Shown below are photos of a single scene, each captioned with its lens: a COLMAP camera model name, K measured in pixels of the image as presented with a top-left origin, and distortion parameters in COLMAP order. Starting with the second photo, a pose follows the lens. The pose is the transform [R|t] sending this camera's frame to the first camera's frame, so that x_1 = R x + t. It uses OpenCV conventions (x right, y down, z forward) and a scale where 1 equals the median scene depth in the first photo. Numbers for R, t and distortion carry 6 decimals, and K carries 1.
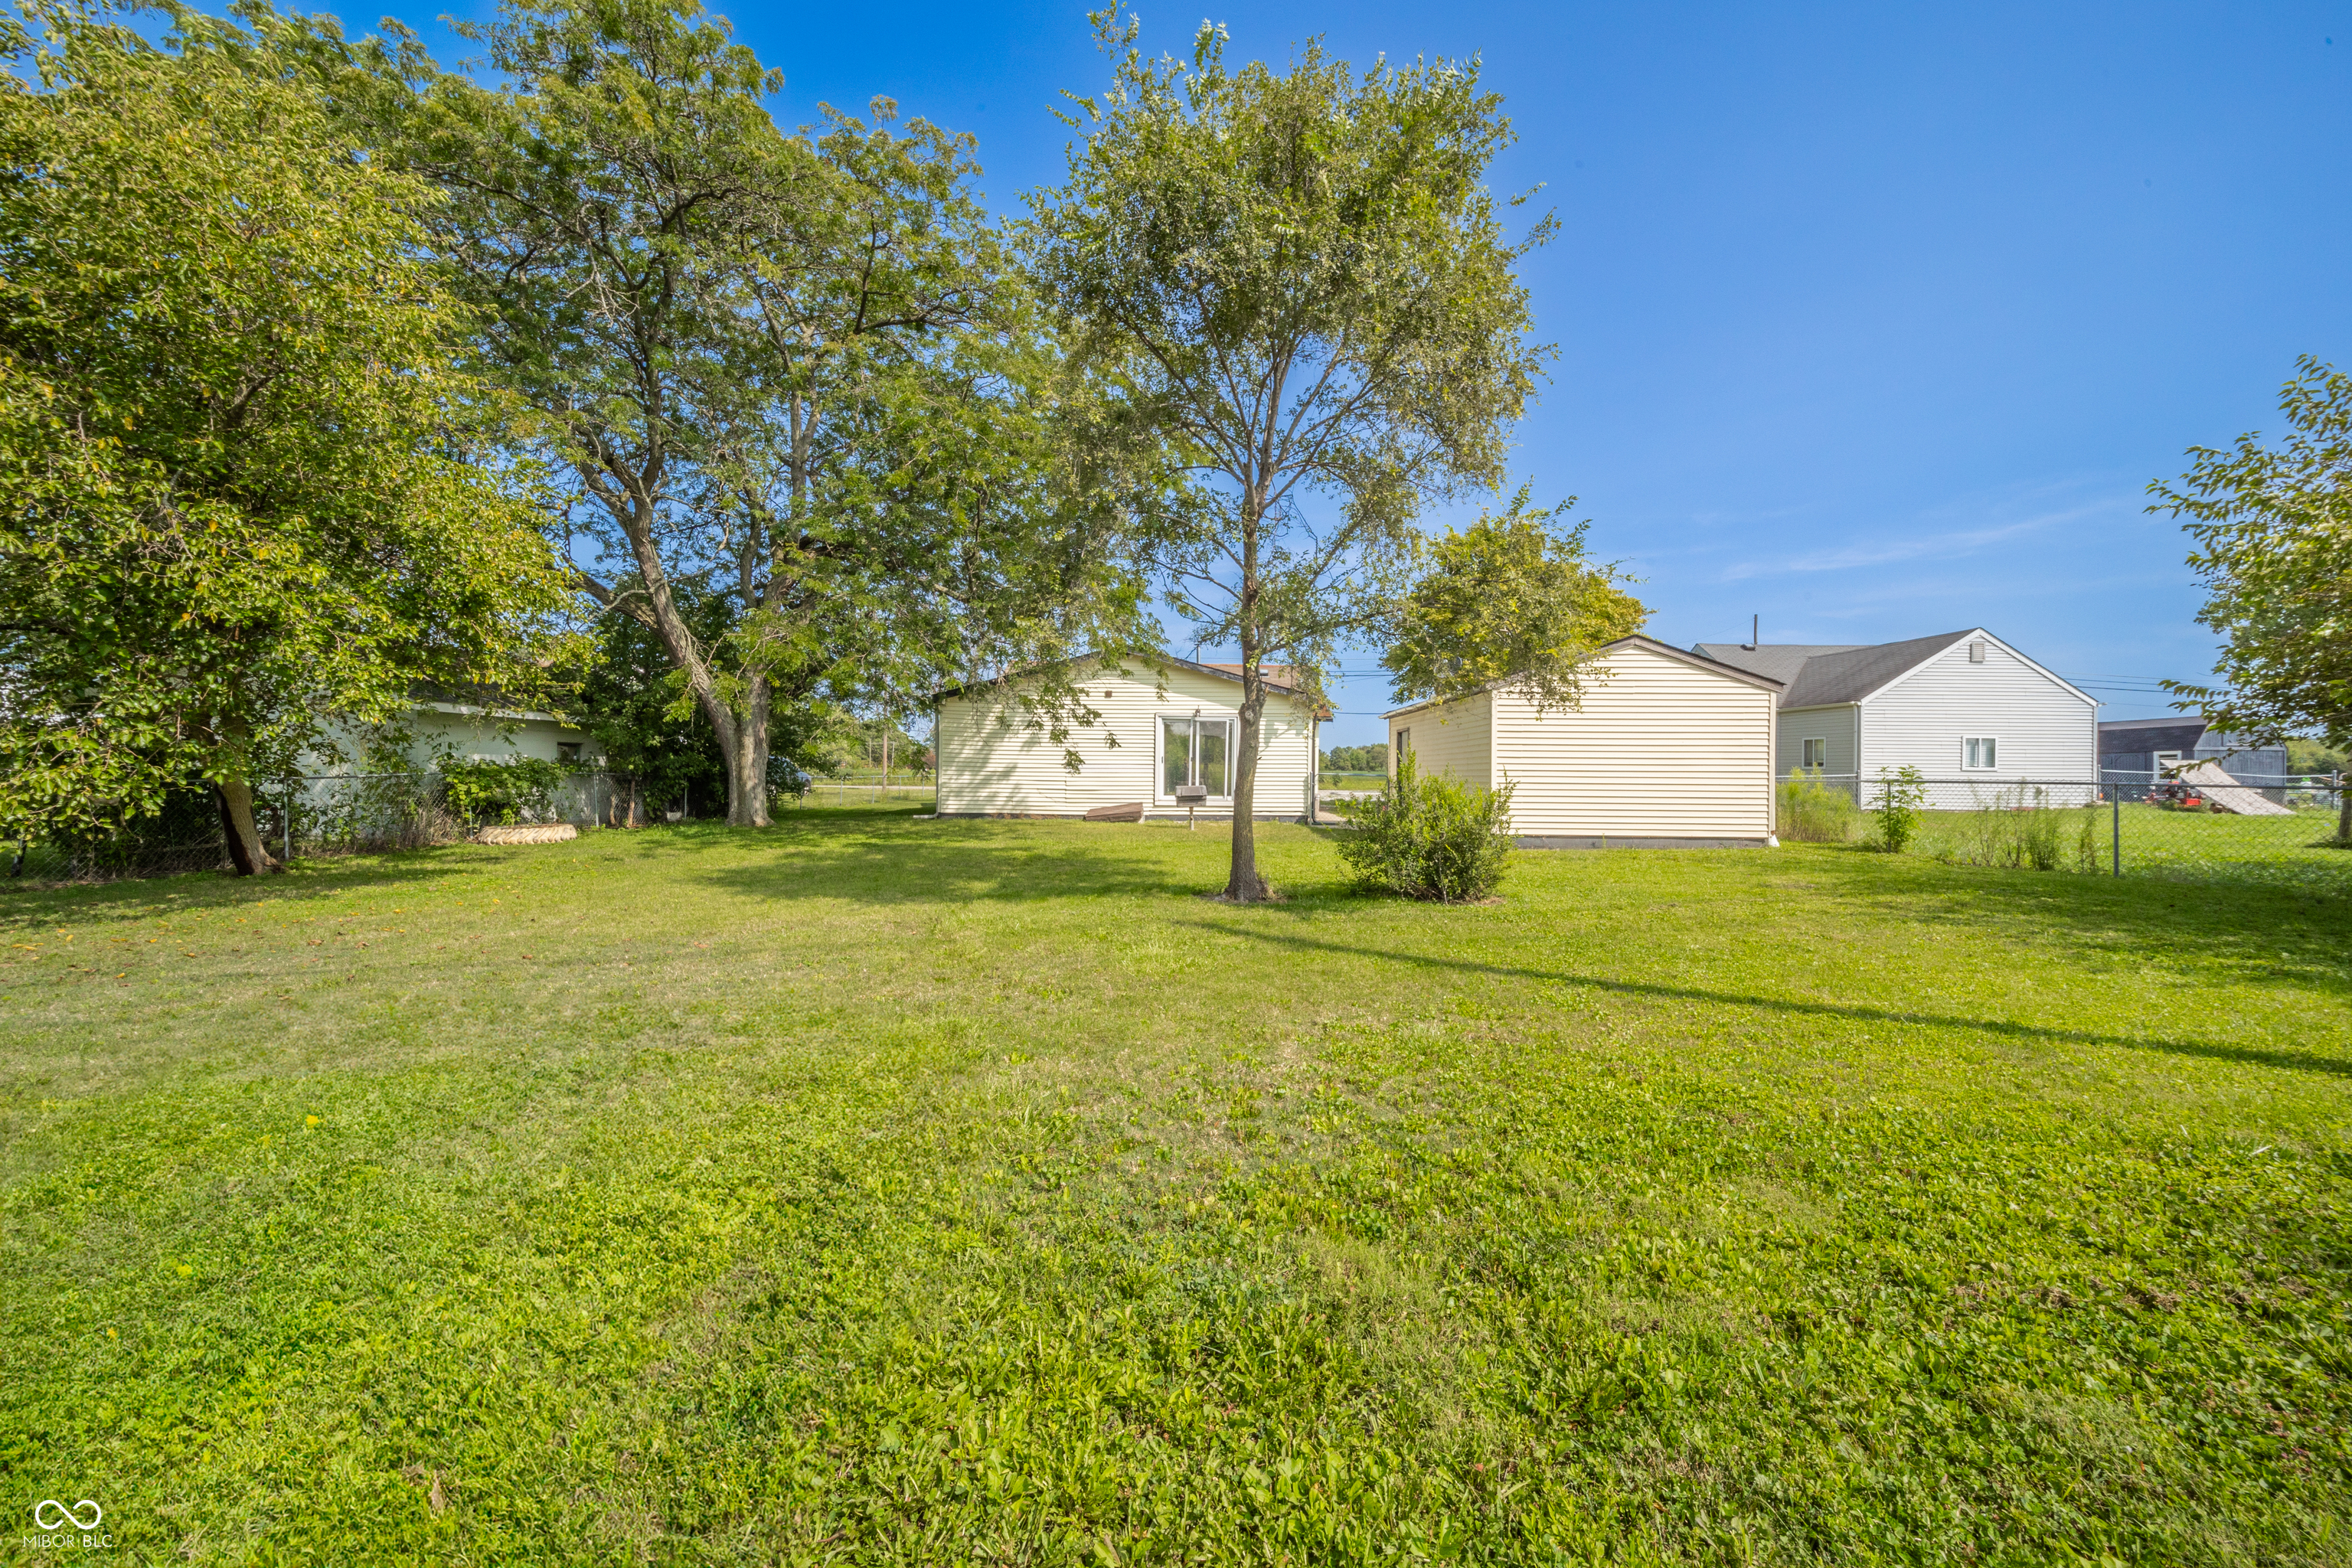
lens RADIAL K [[834.6, 0, 1178.8], [0, 834.6, 769.5], [0, 0, 1]] dist [0.000322, -0.000301]
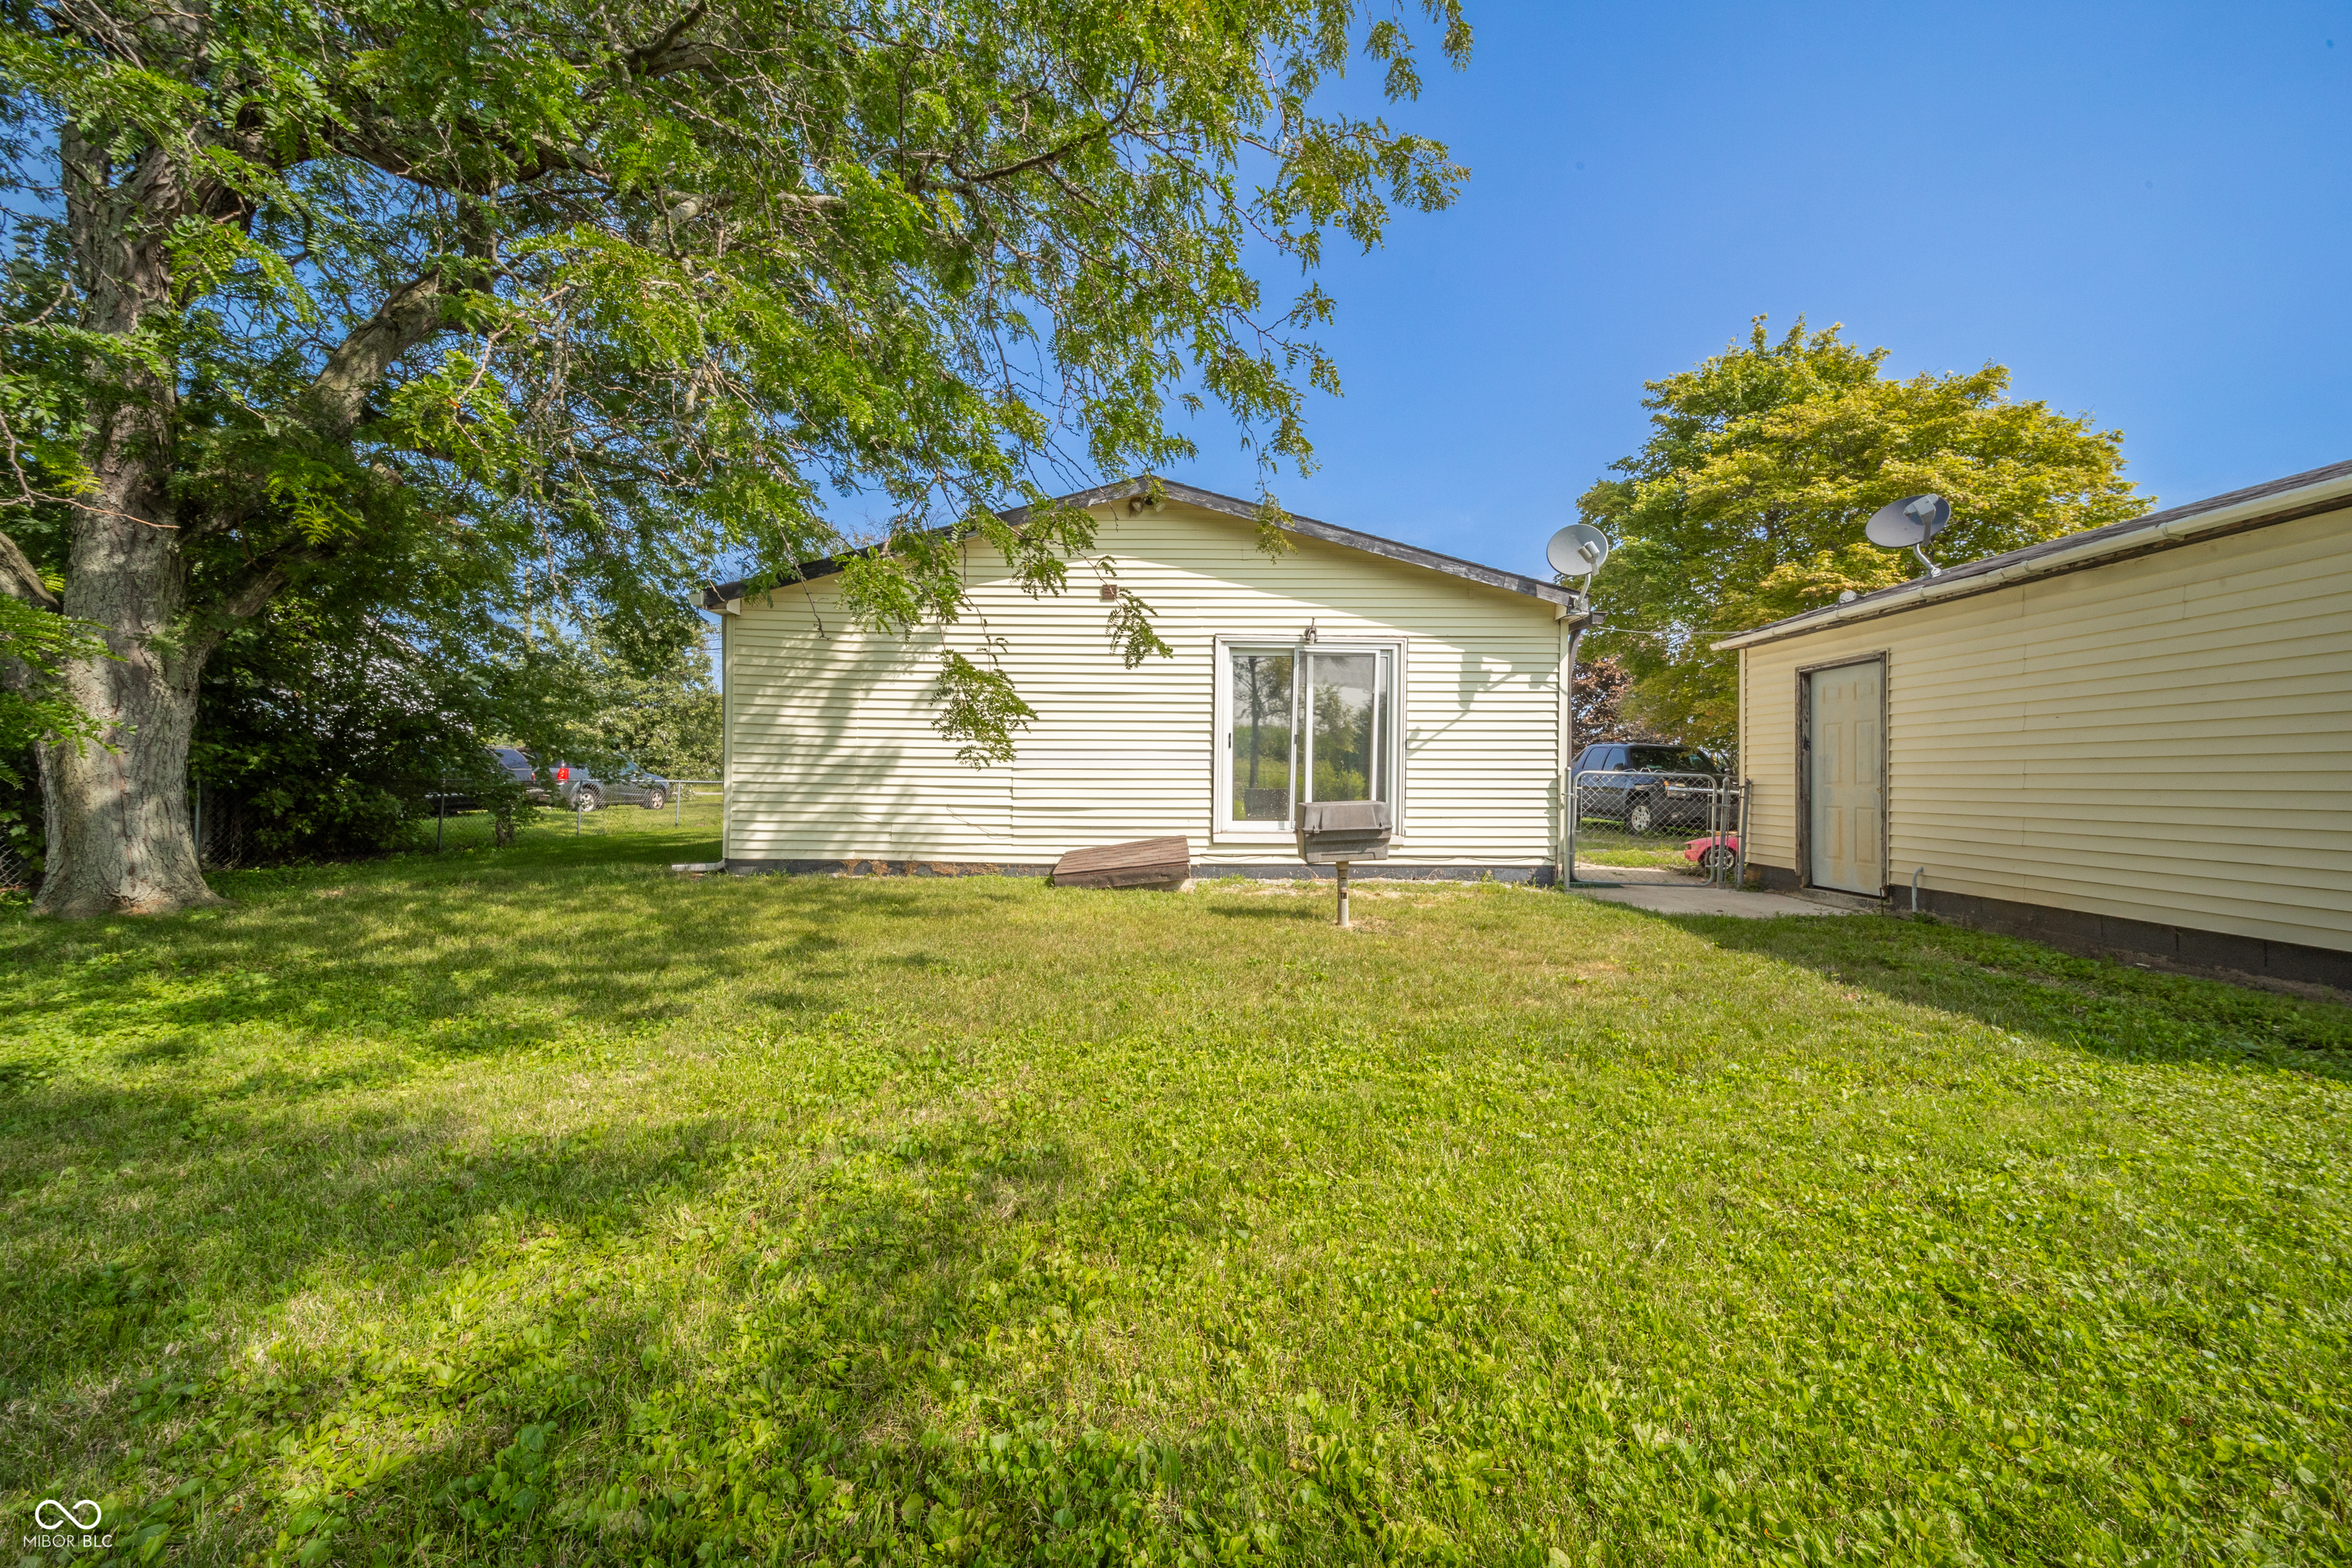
lens RADIAL K [[834.6, 0, 1178.8], [0, 834.6, 769.5], [0, 0, 1]] dist [0.000322, -0.000301]
pose [[0.999933, 0.001150, 0.011551, -0.052842], [-0.001063, 0.999971, -0.007530, 0.007428], [-0.011559, 0.007518, 0.999905, 0.562054]]
